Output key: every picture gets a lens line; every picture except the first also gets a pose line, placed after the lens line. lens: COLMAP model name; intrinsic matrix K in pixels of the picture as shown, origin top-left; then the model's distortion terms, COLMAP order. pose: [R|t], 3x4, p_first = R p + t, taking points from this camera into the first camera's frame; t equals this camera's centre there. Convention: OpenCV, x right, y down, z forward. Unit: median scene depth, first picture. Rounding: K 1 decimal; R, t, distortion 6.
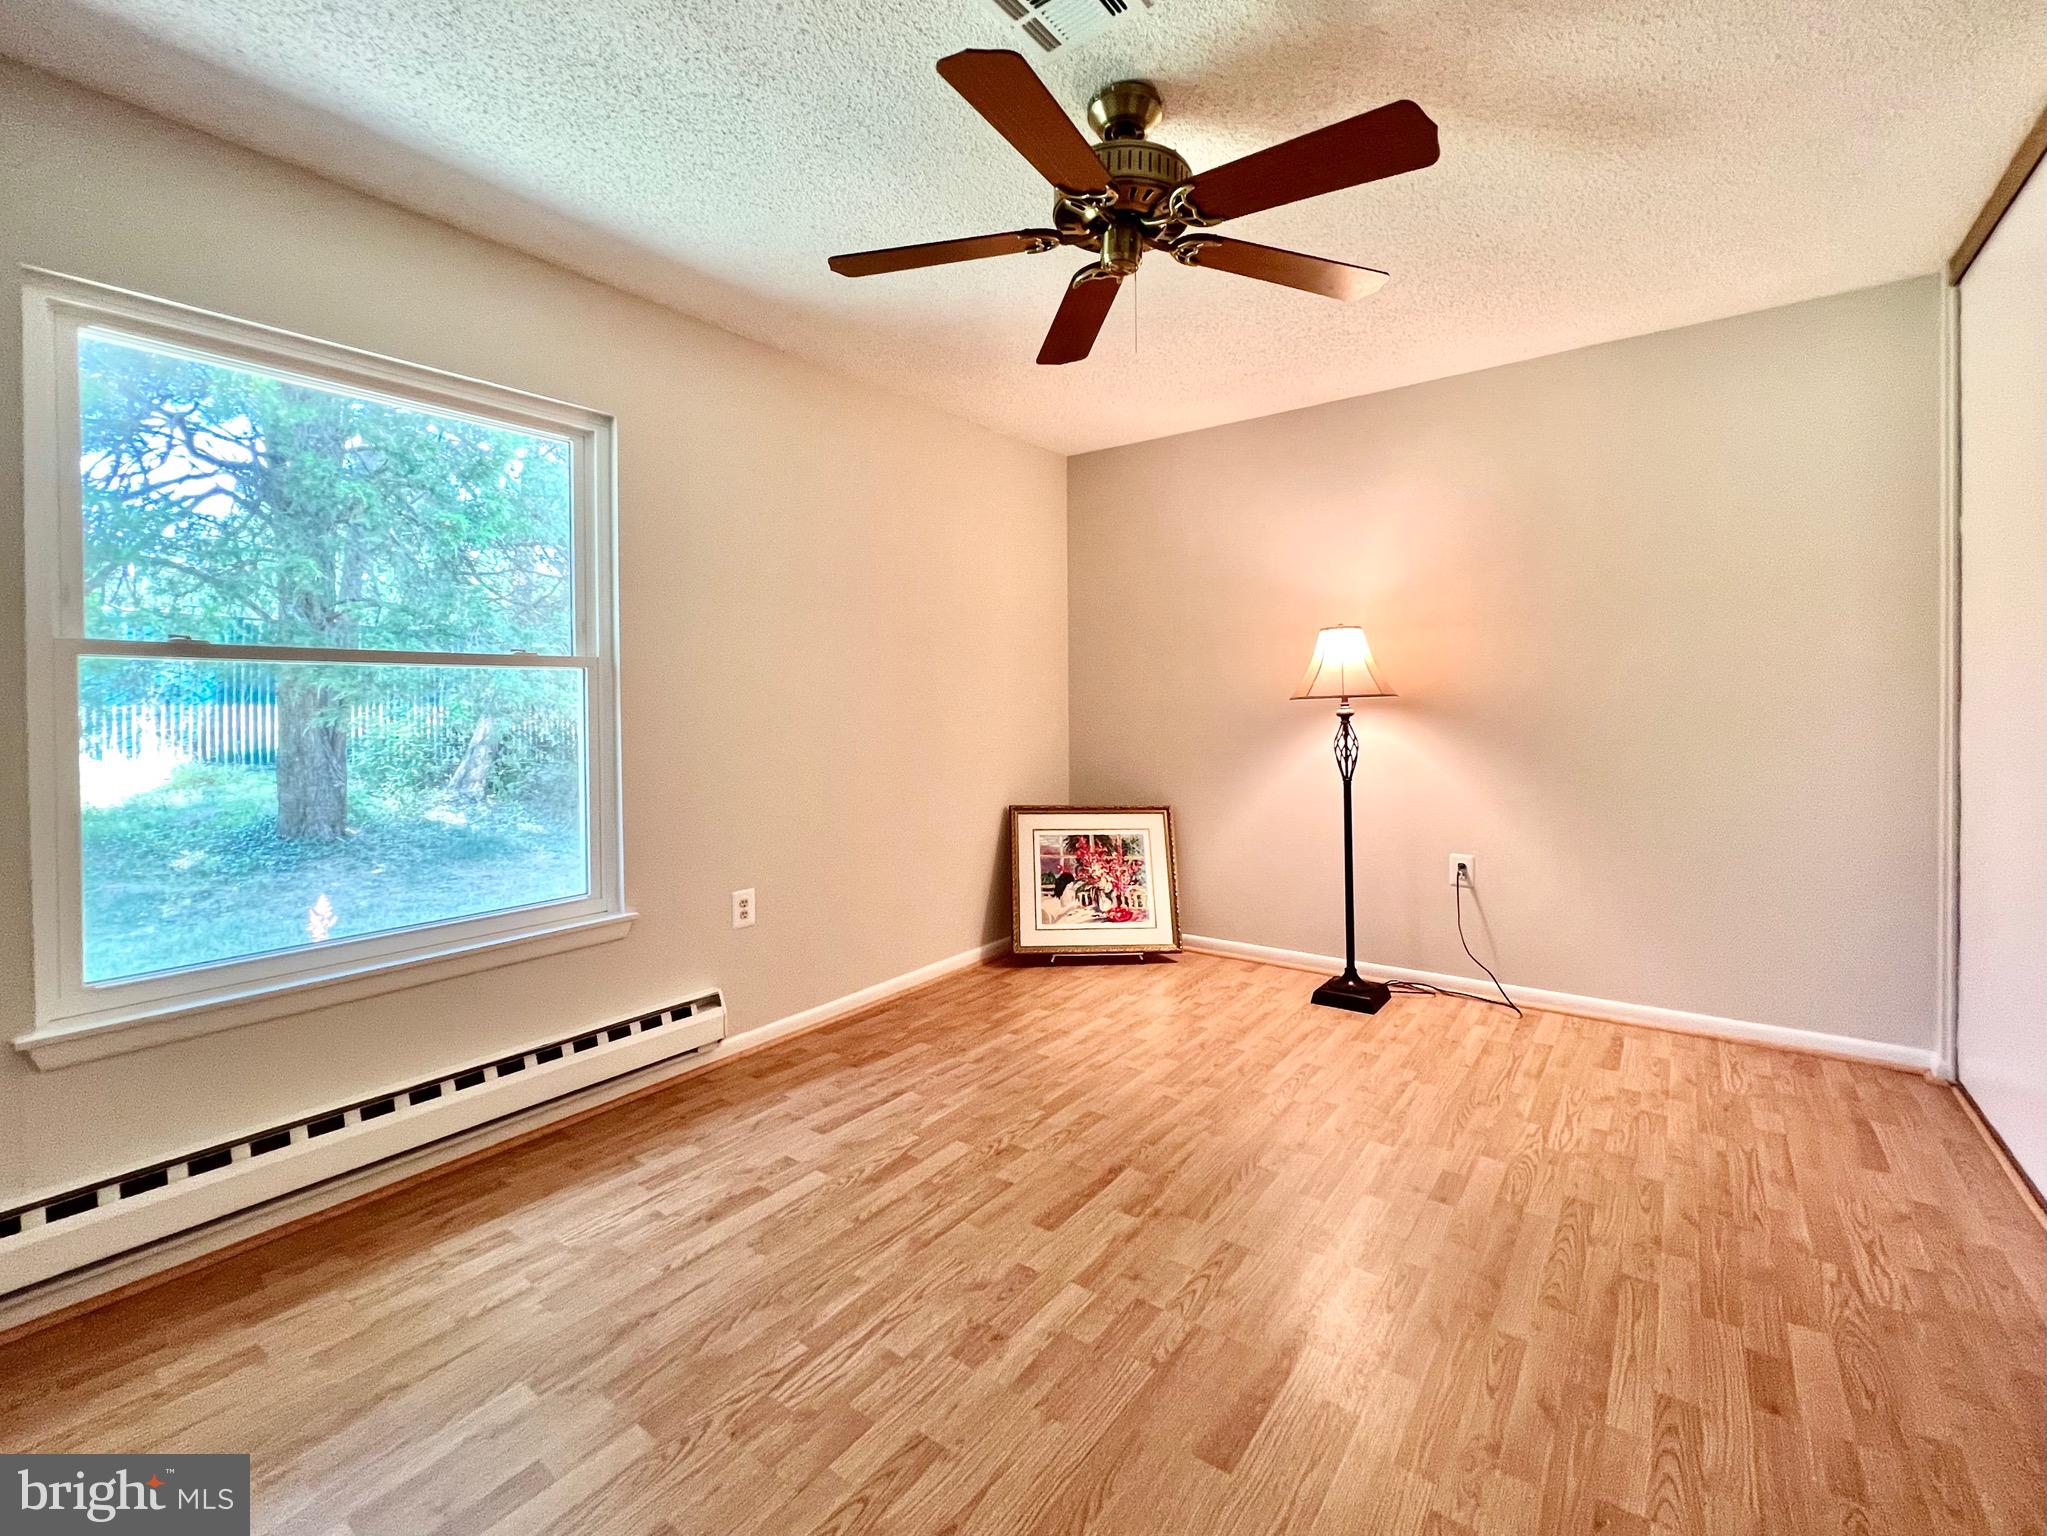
lens RADIAL K [[897.4, 0, 1020.6], [0, 897.4, 710.1], [0, 0, 1]] dist [-0.002458, -0.000362]
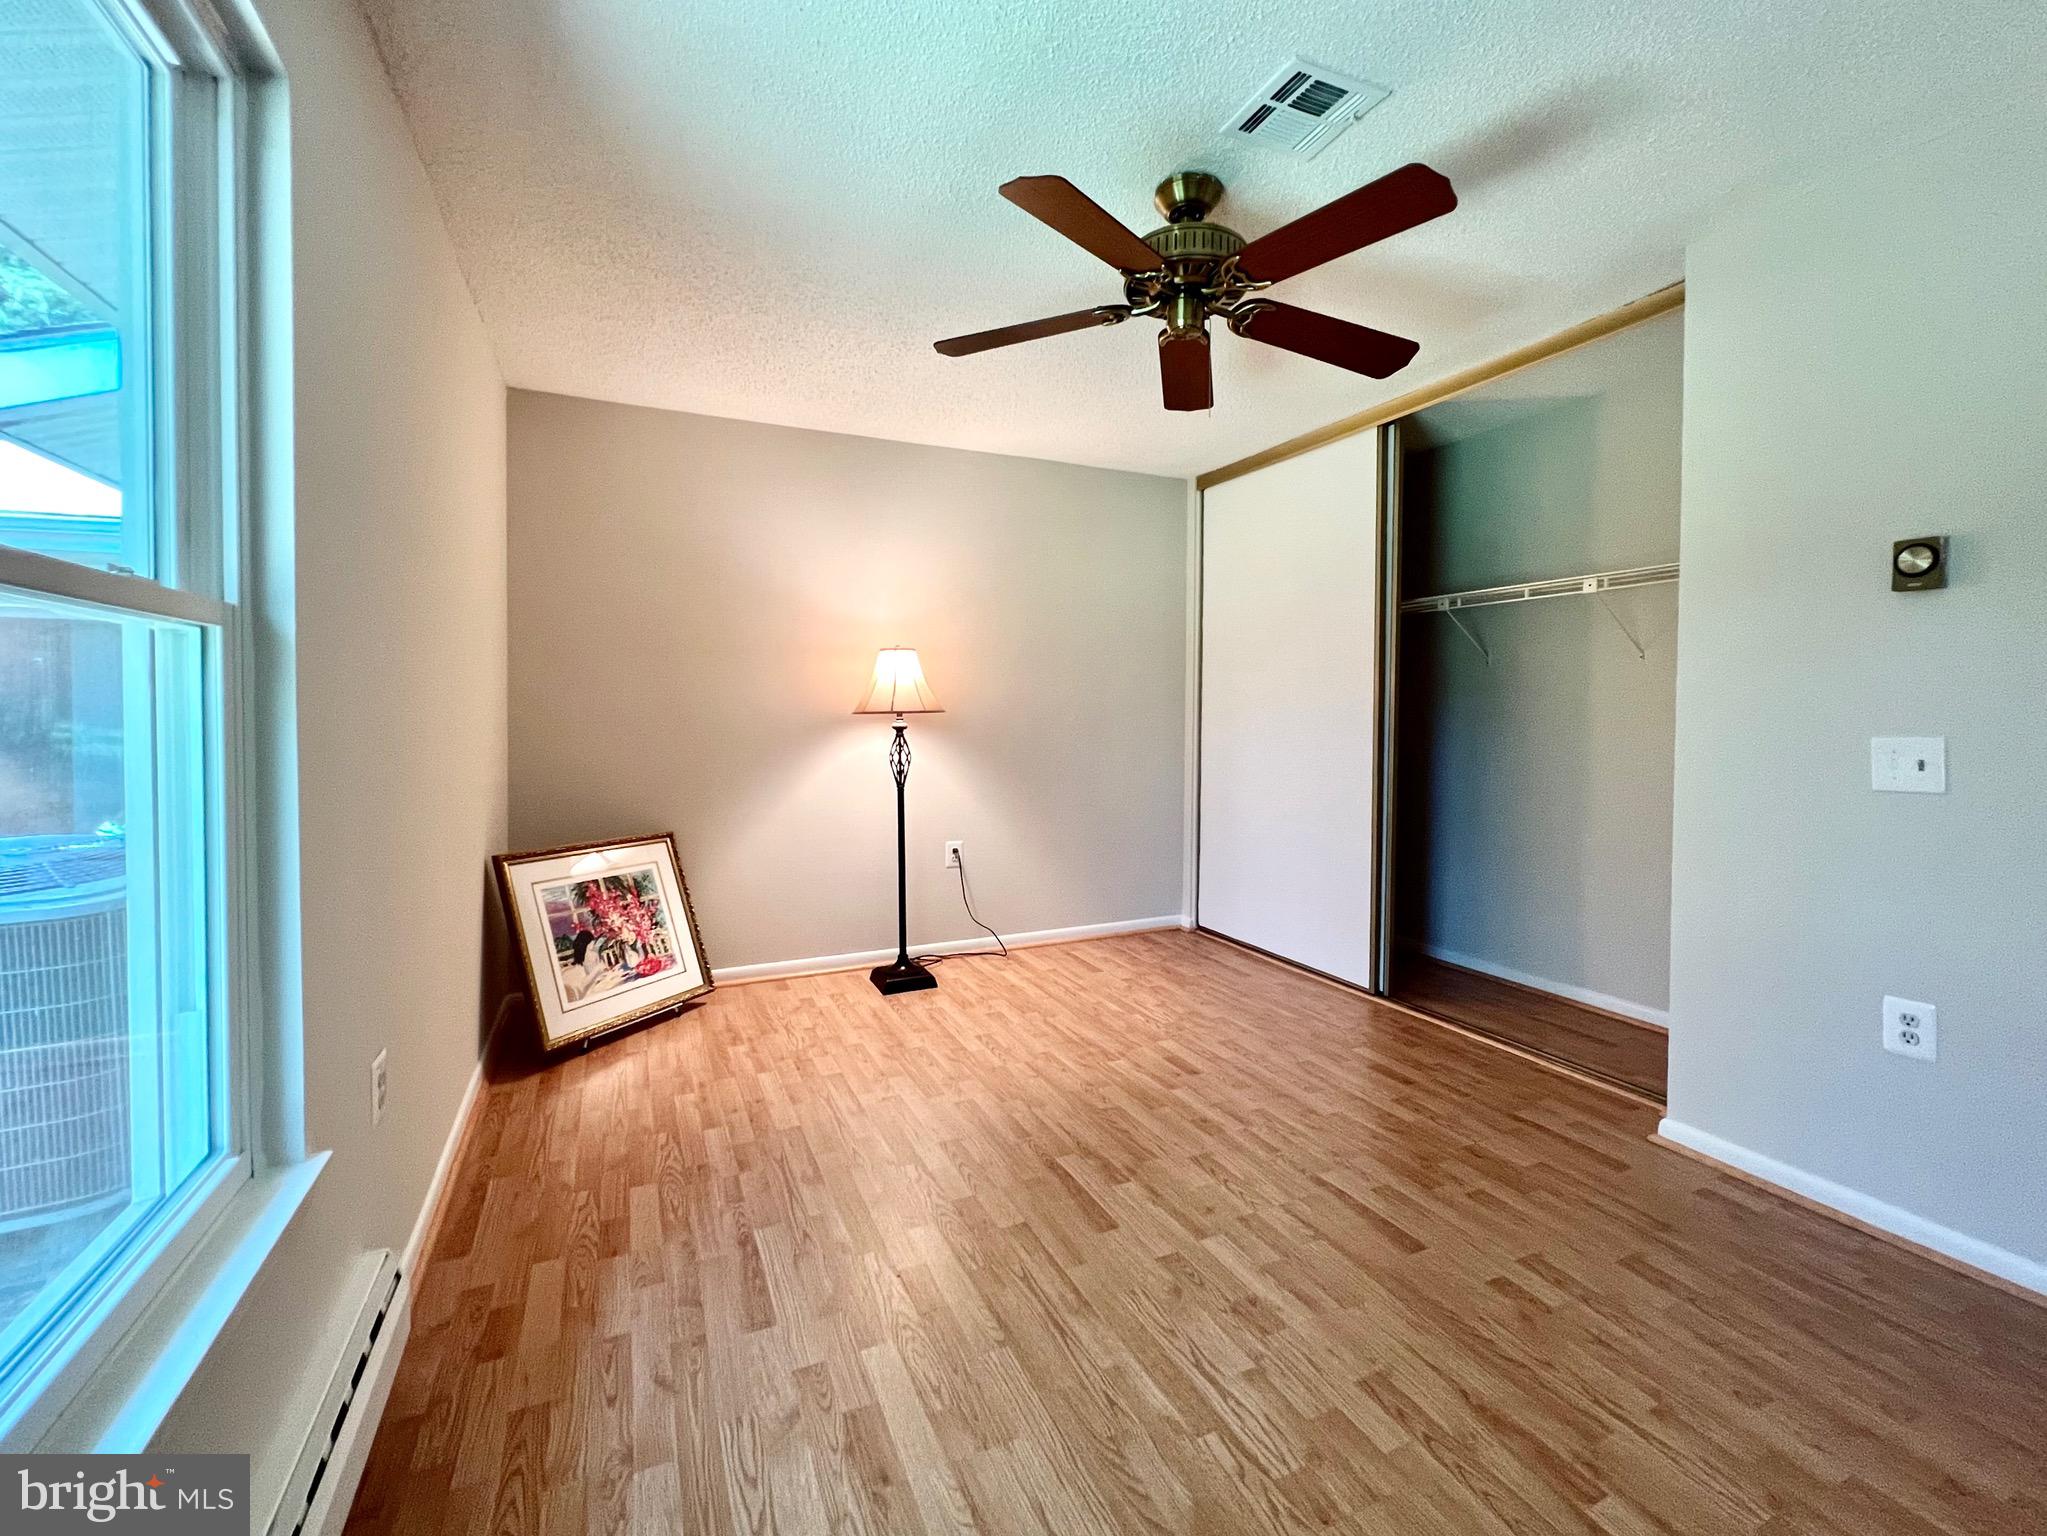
lens RADIAL K [[872.3, 0, 1022.7], [0, 872.3, 705.5], [0, 0, 1]] dist [0.000353, -0.000067]
pose [[0.473792, 0.016844, 0.880476, -0.582438], [-0.000085, 0.999818, -0.019082, -0.002425], [-0.880637, 0.008966, 0.473707, 0.389123]]
